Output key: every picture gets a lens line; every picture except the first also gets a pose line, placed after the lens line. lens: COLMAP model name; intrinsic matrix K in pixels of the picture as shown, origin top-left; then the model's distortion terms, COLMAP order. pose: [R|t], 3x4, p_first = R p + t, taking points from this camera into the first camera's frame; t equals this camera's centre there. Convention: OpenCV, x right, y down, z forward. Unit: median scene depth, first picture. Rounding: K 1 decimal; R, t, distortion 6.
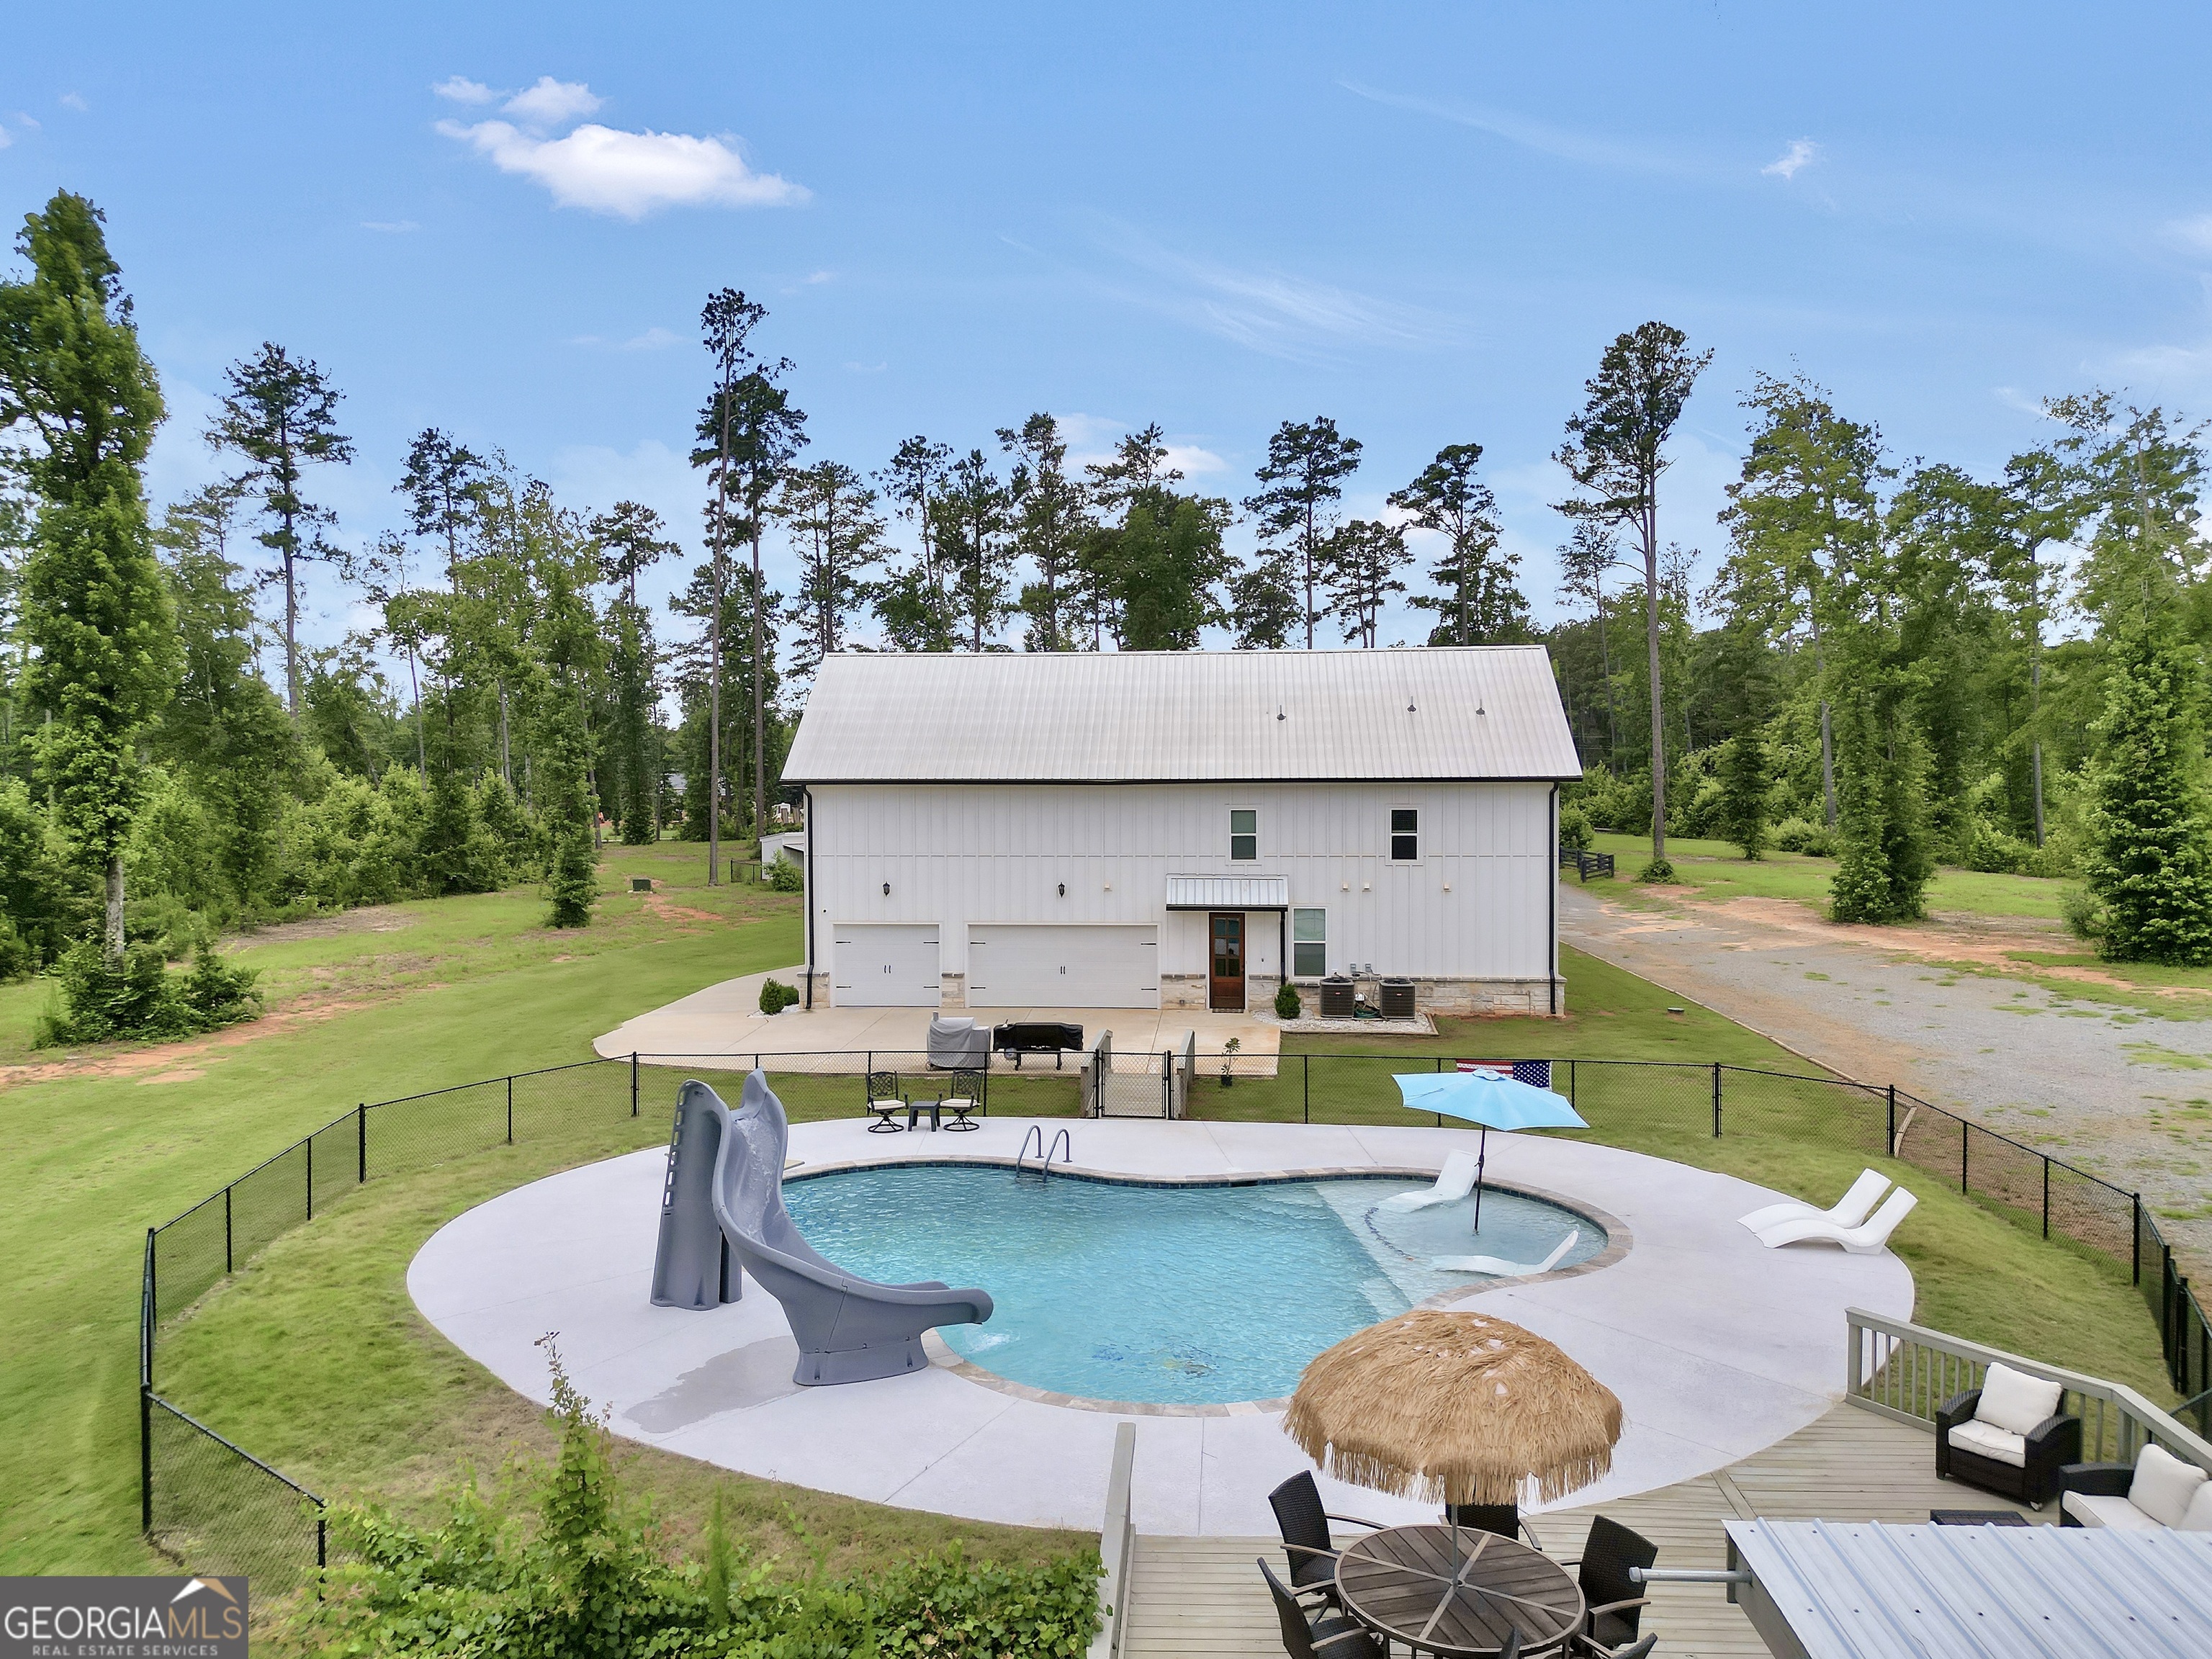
lens RADIAL K [[1558.6, 0, 1099.1], [0, 1558.6, 807.3], [0, 0, 1]] dist [0.063642, -0.057468]
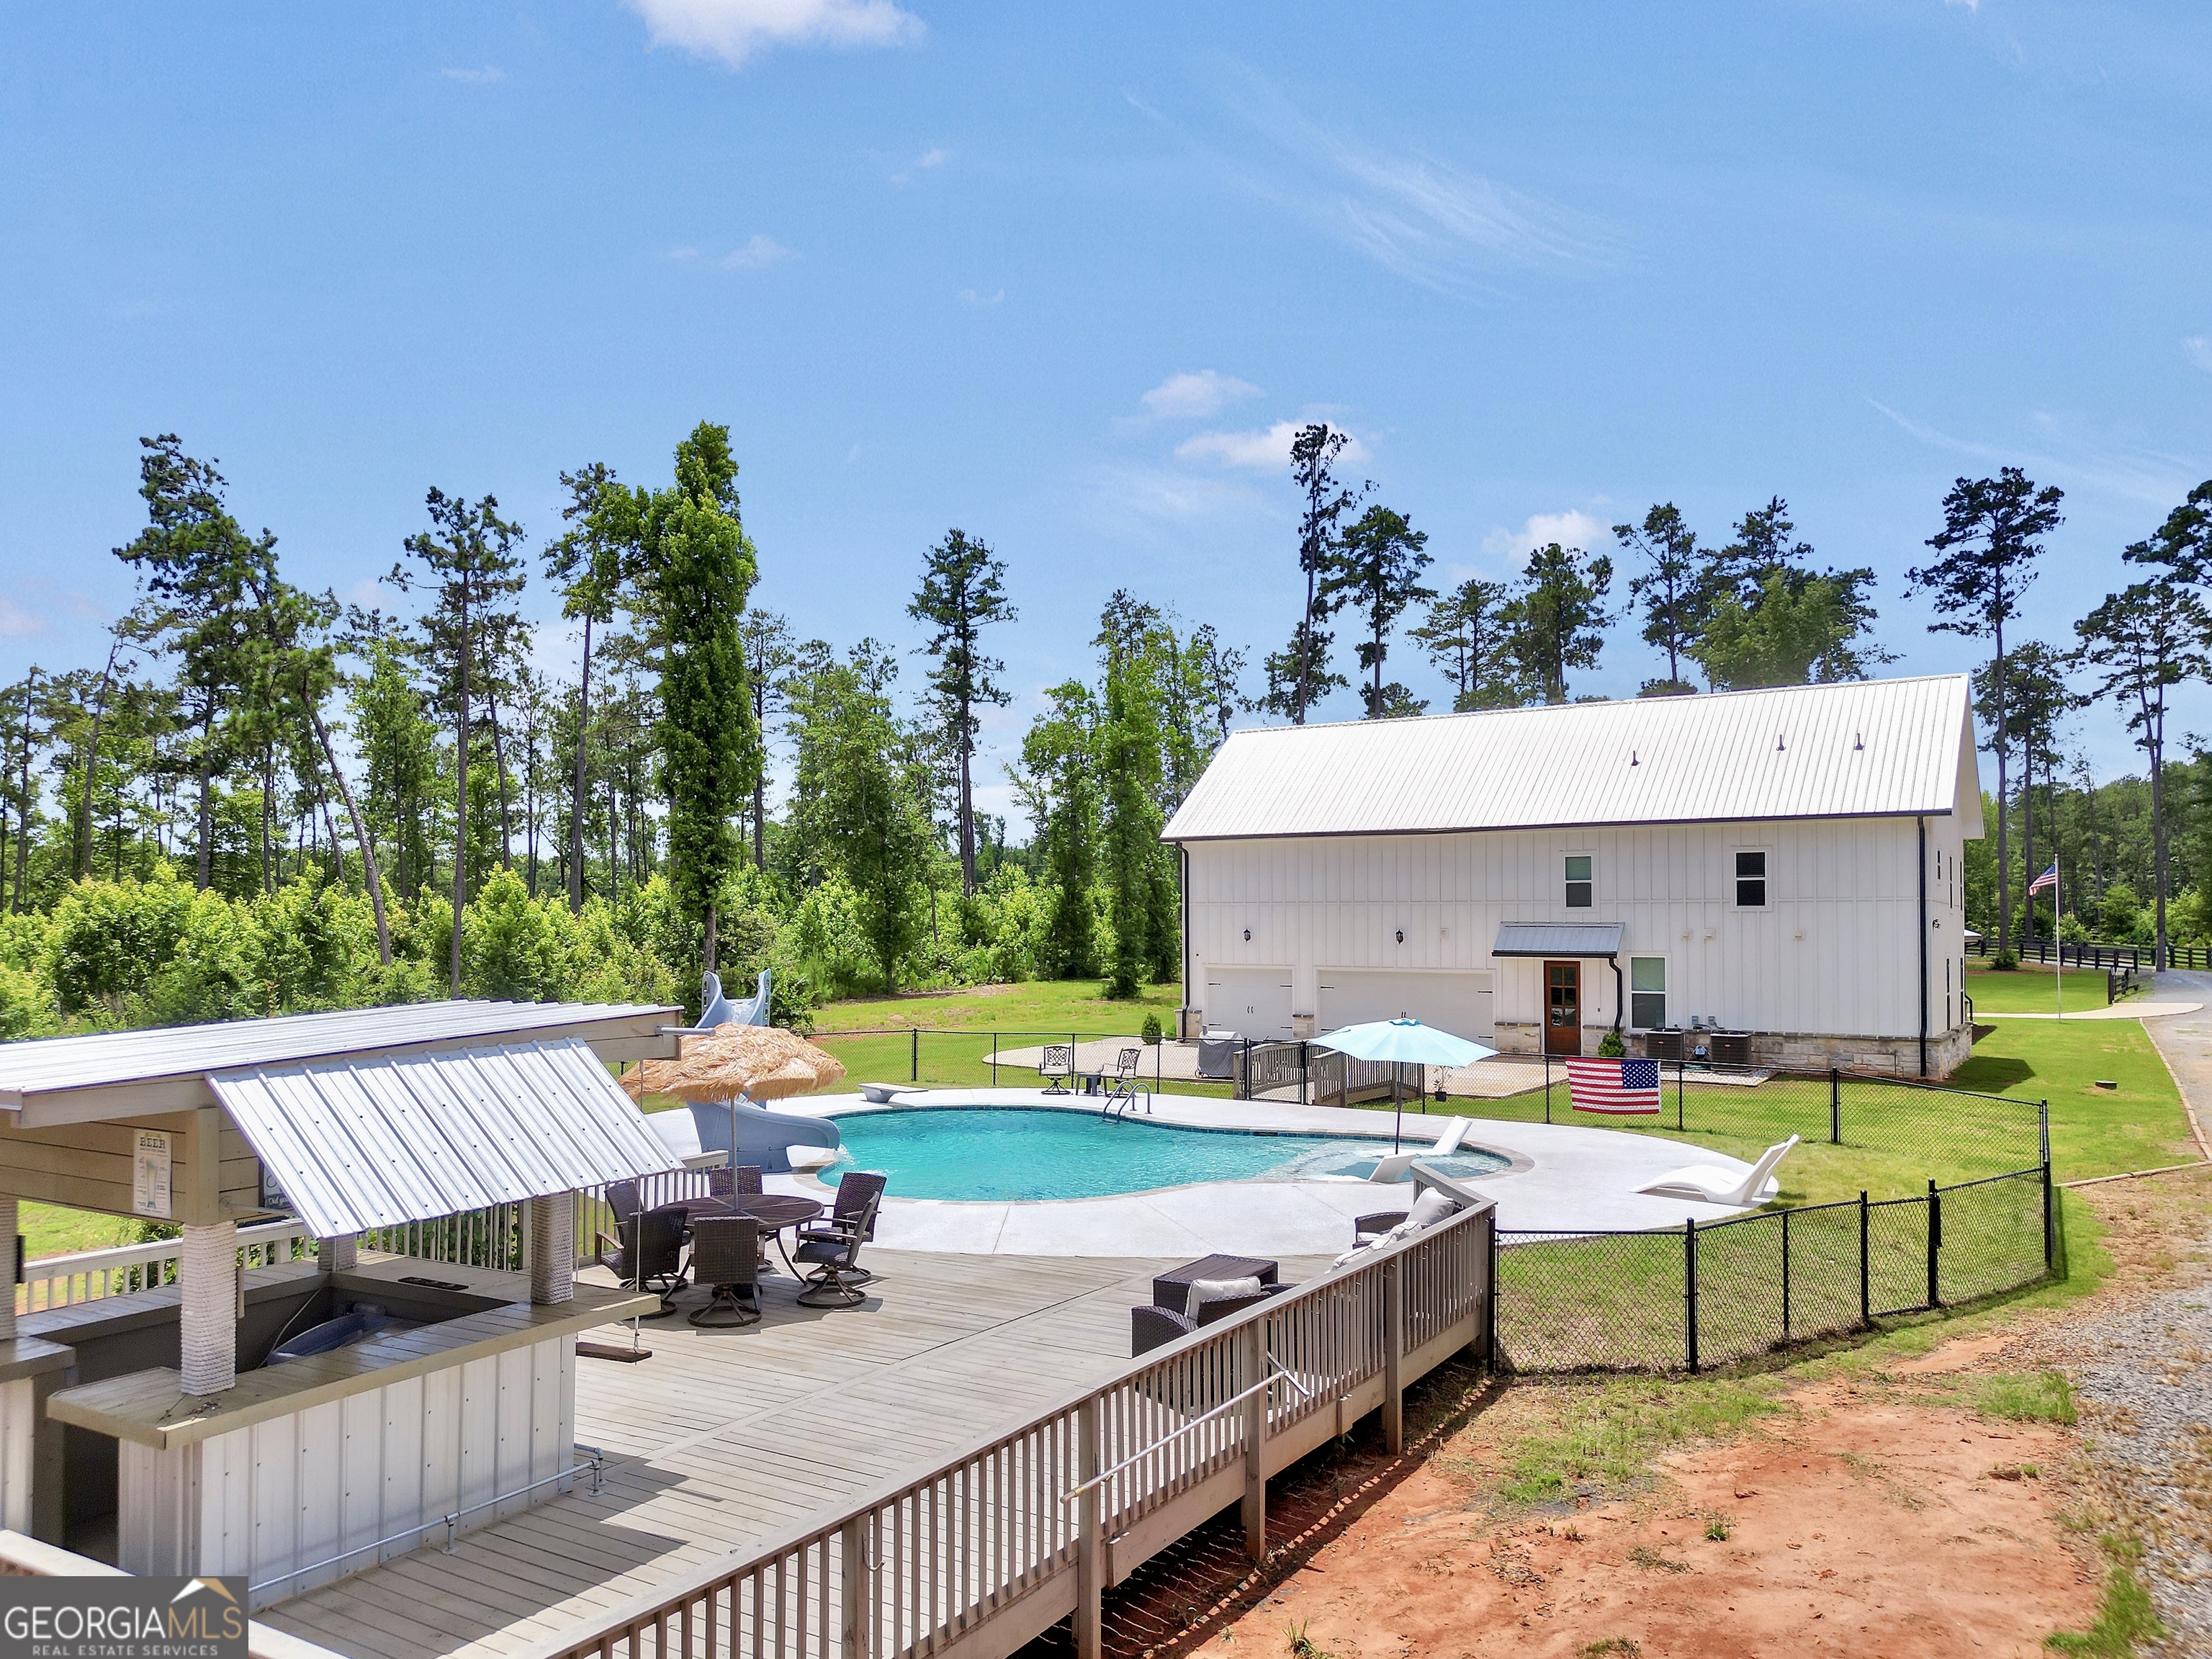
lens RADIAL K [[1570.5, 0, 1044.3], [0, 1570.5, 821.7], [0, 0, 1]] dist [0.069868, -0.104591]
pose [[0.874365, -0.027761, -0.484474, 0.119378], [-0.010876, 0.996990, -0.076758, 0.025394], [0.485147, 0.072383, 0.871432, -0.015519]]
